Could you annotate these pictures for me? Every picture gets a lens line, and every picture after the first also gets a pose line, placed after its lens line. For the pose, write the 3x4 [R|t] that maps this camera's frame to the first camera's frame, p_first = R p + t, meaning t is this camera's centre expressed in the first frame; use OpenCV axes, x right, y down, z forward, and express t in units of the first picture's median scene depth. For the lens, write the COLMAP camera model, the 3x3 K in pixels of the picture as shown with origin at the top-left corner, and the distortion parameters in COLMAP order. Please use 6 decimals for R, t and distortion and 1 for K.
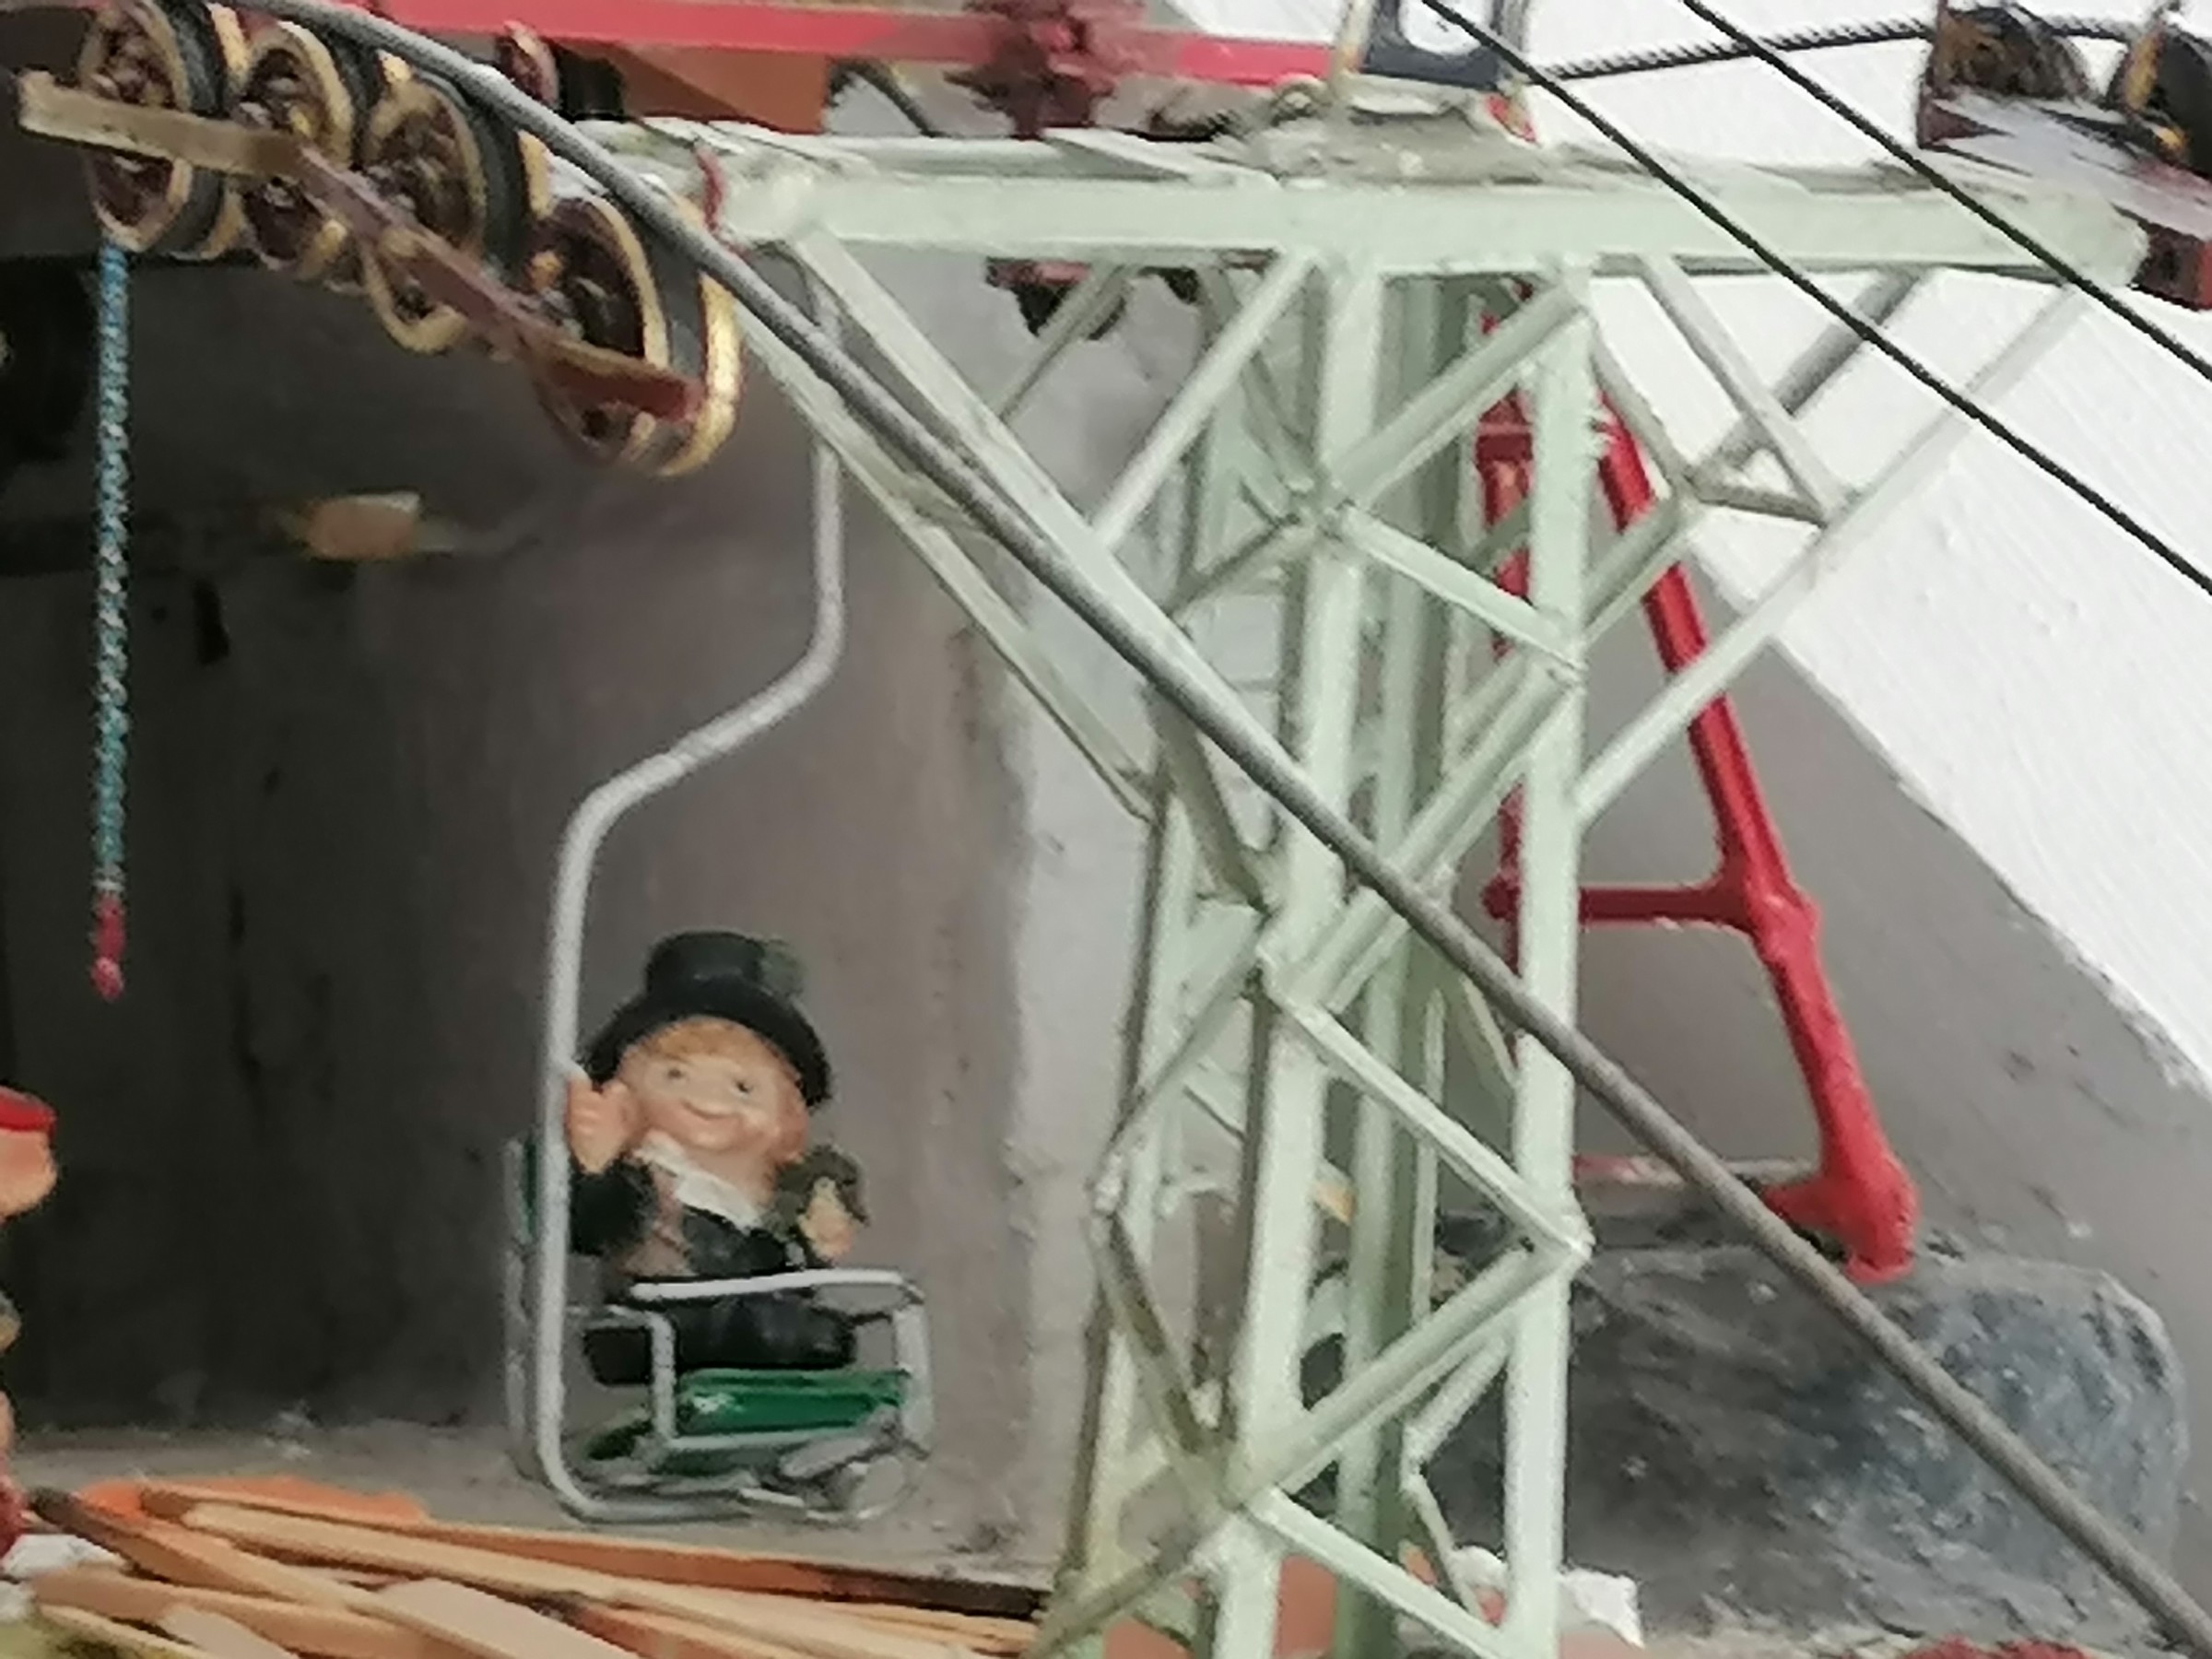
lens RADIAL K [[10675.8, 0, 1147.5], [0, 10675.8, 830.4], [0, 0, 1]] dist [0.085186, 2.284129]
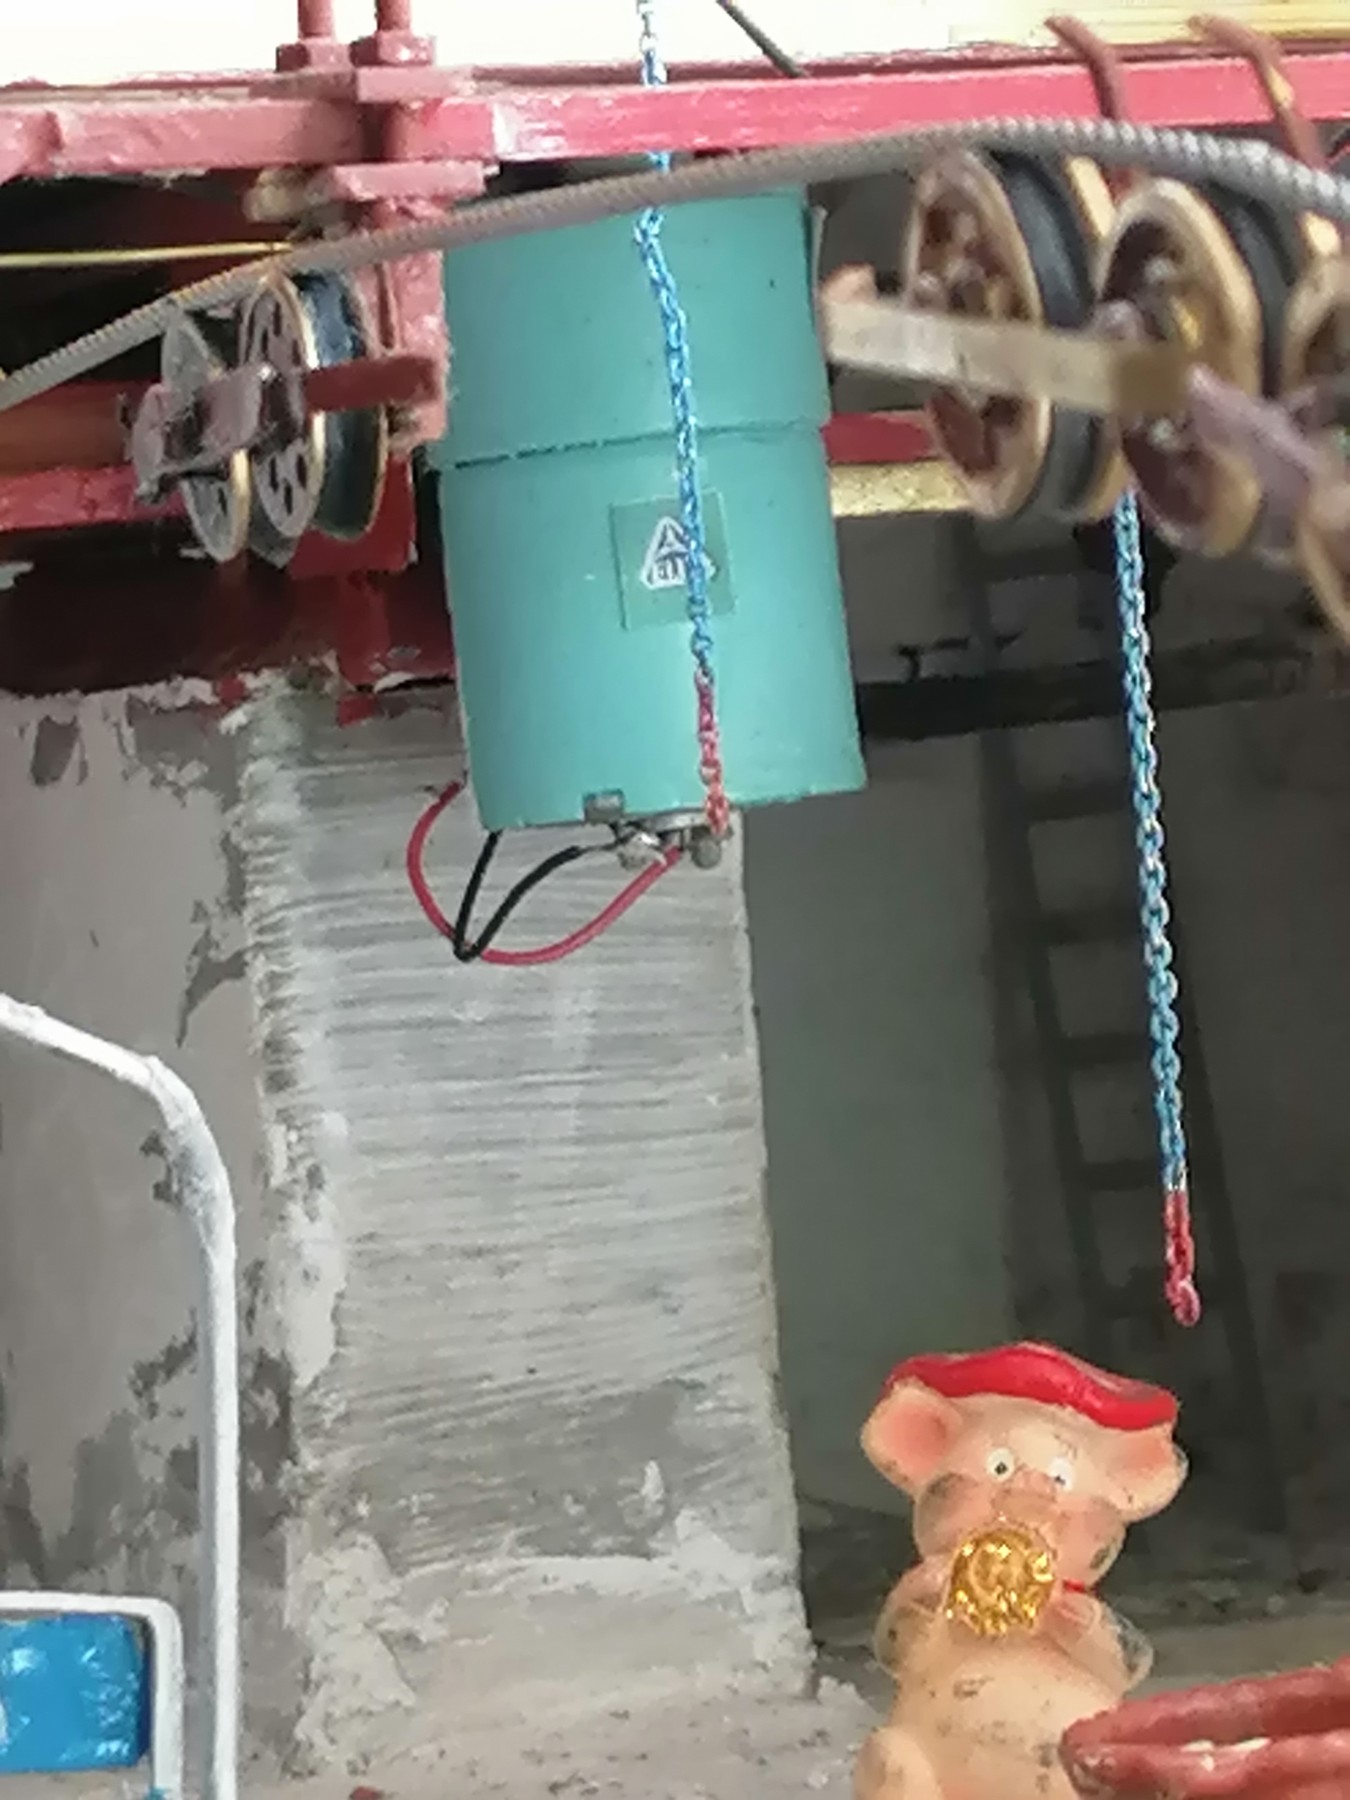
lens RADIAL K [[7681.5, 0, 675.0], [0, 7681.5, 900.0], [0, 0, 1]] dist [0.273044, 1.002340]
pose [[0.974373, -0.083438, -0.208891, -0.011377], [0.091815, 0.995302, 0.030715, -0.046134], [0.205347, -0.049107, 0.977456, 0.493877]]
